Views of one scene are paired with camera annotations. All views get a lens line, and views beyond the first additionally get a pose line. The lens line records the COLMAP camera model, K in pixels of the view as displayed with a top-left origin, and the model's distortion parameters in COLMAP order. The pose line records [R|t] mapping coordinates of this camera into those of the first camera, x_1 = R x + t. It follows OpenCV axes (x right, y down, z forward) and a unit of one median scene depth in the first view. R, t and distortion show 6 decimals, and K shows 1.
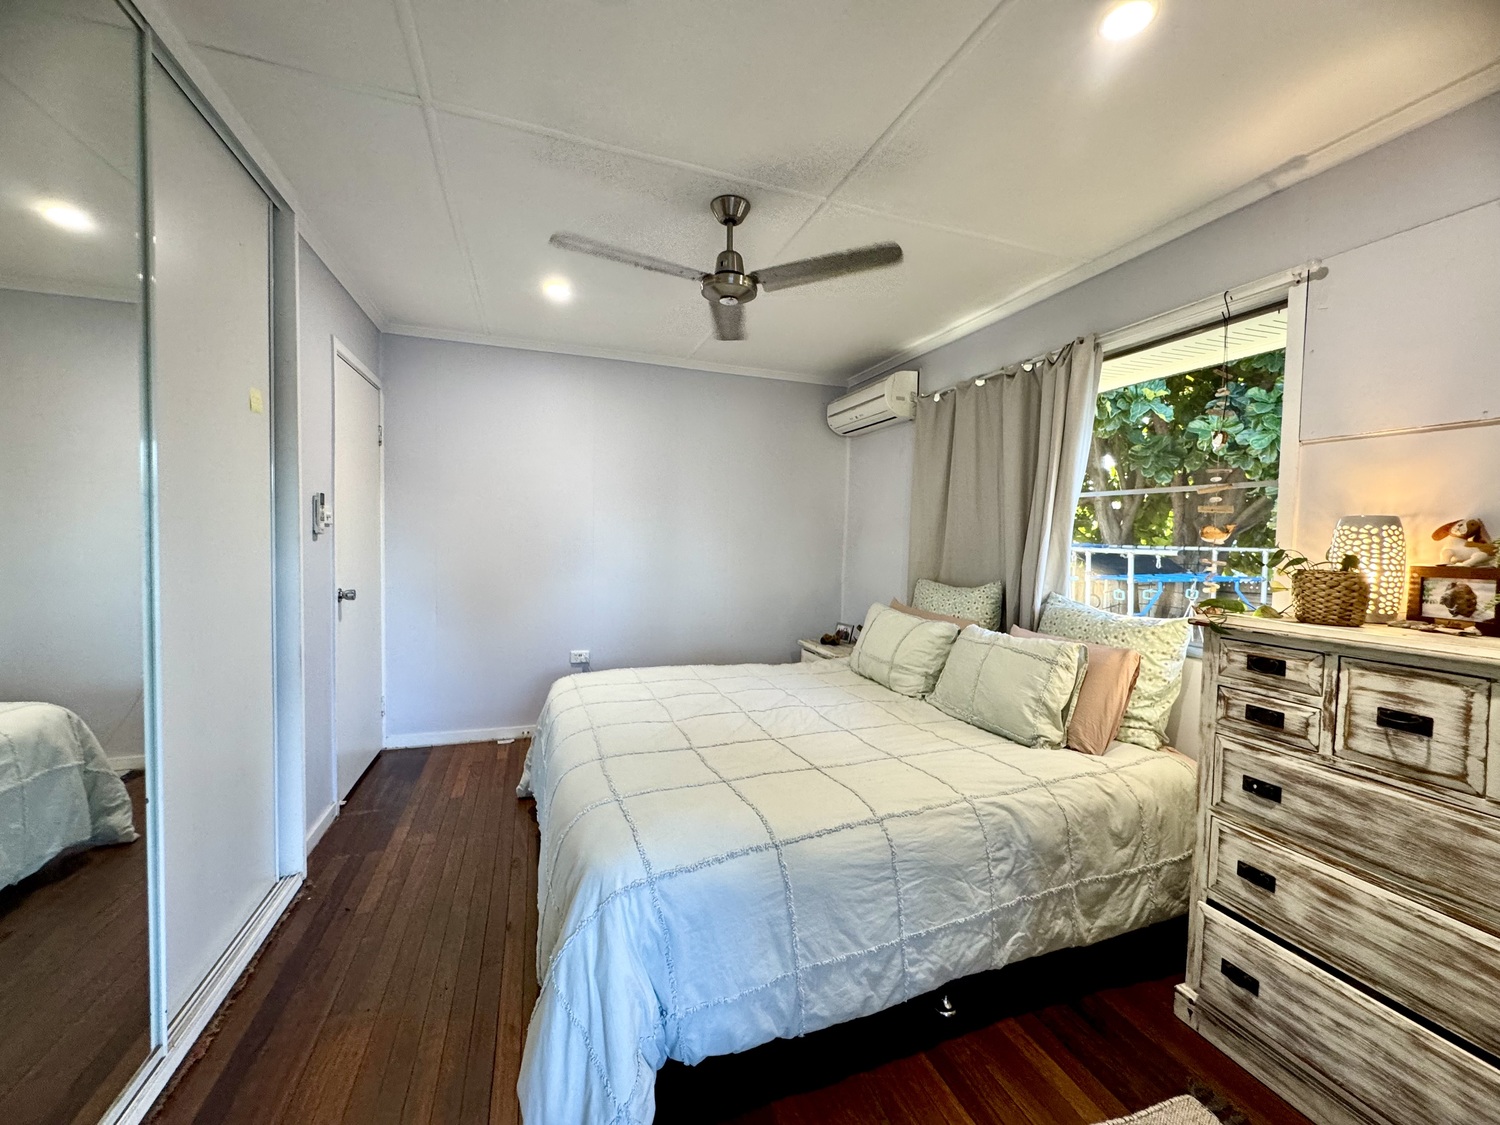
lens RADIAL K [[604.3, 0, 750.1], [0, 604.3, 560.2], [0, 0, 1]] dist [-0.002324, 0.001073]
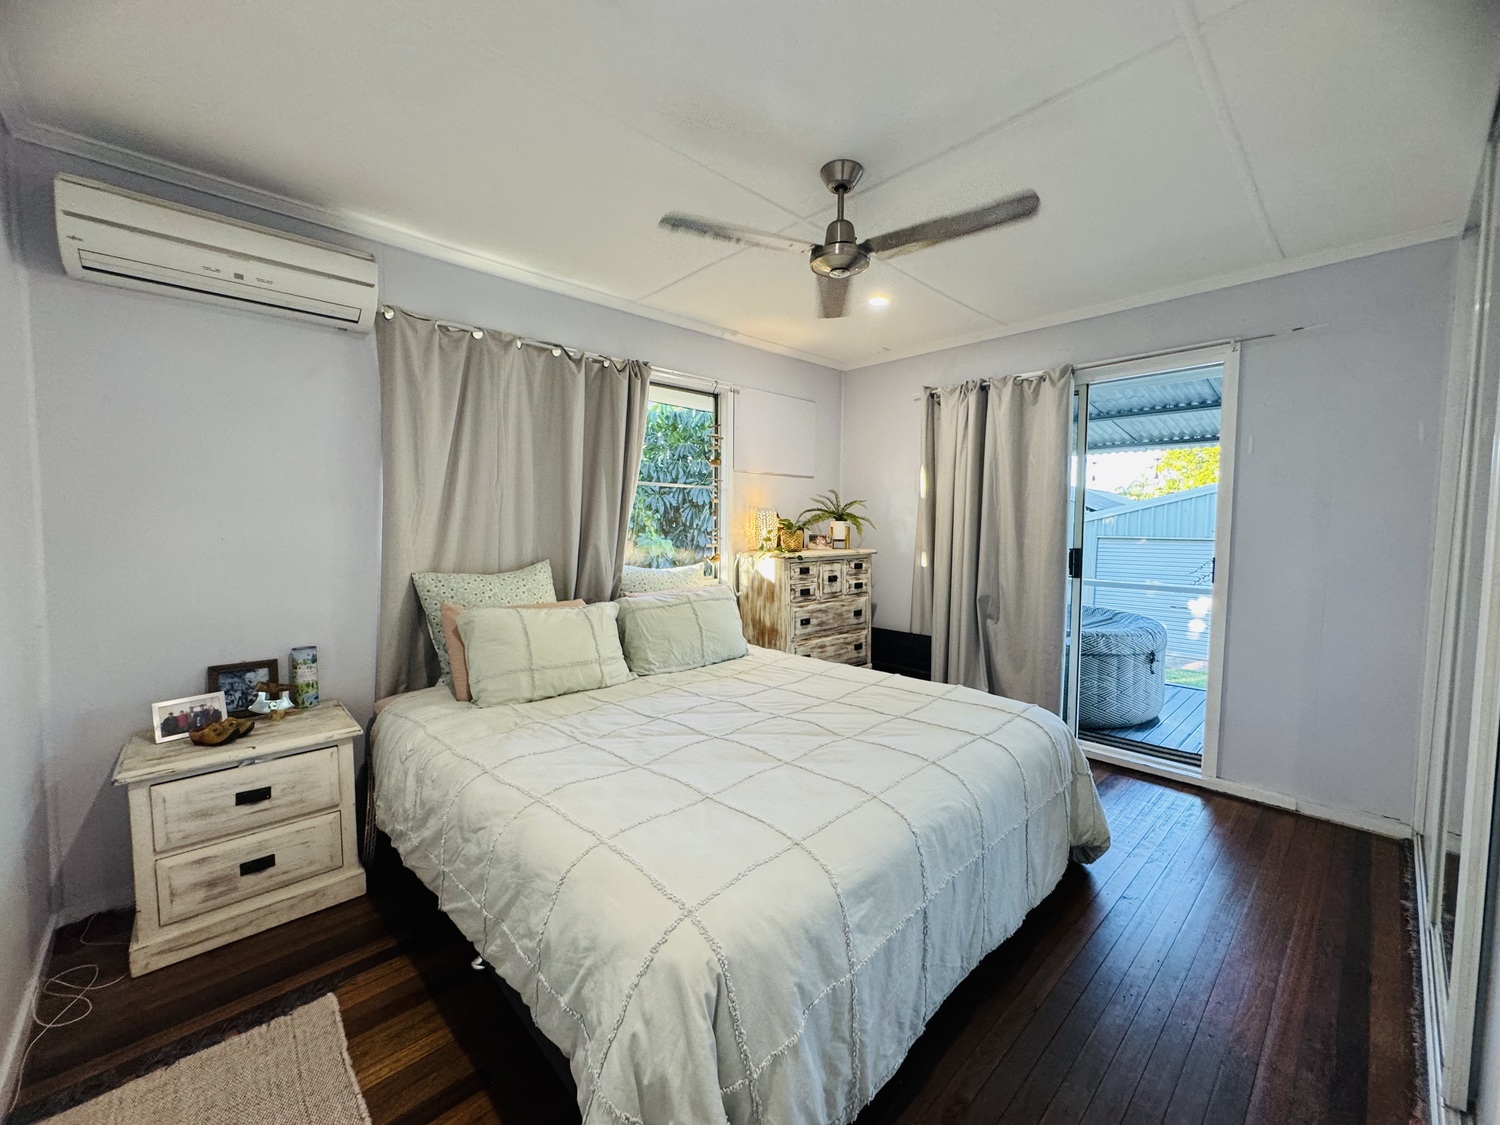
lens RADIAL K [[604.3, 0, 755.0], [0, 604.3, 561.6], [0, 0, 1]] dist [-0.002324, 0.001073]
pose [[-0.416382, -0.083026, 0.905391, -1.252760], [0.023161, 0.994530, 0.101852, -0.112415], [-0.908895, 0.063379, -0.412181, 2.201153]]
